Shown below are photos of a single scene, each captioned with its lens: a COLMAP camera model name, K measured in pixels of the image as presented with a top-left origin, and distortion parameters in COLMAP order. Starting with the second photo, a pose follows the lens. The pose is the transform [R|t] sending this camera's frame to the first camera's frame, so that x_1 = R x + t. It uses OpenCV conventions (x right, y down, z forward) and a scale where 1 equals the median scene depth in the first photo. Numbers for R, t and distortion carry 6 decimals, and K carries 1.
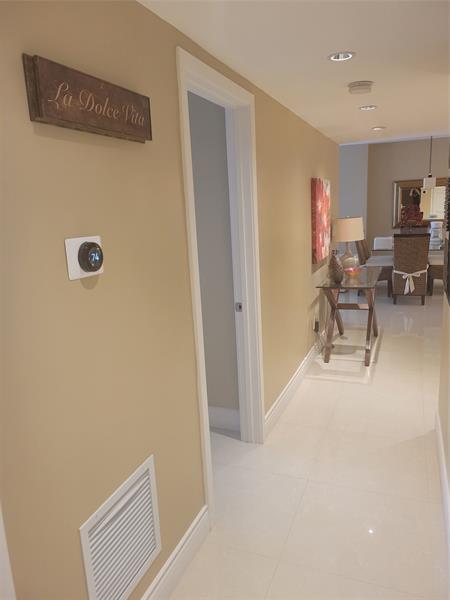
lens RADIAL K [[450.4, 0, 225.7], [0, 450.4, 303.7], [0, 0, 1]] dist [0.028435, -0.011228]
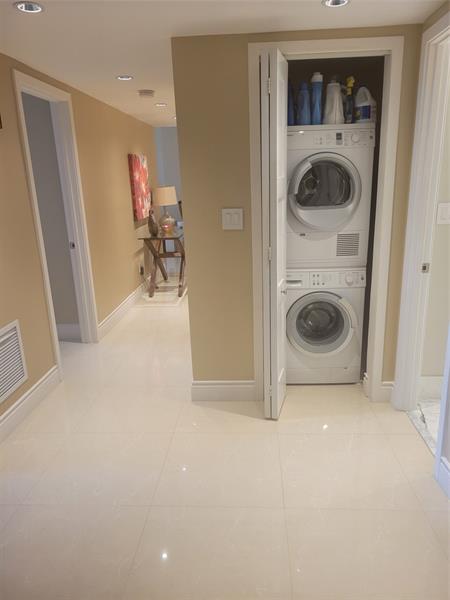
lens RADIAL K [[450.4, 0, 229.1], [0, 450.4, 300.2], [0, 0, 1]] dist [0.028435, -0.011228]
pose [[0.943854, -0.070158, 0.322826, 0.015014], [0.056173, 0.997042, 0.052450, 0.083682], [-0.325551, -0.031371, 0.945004, -0.314534]]
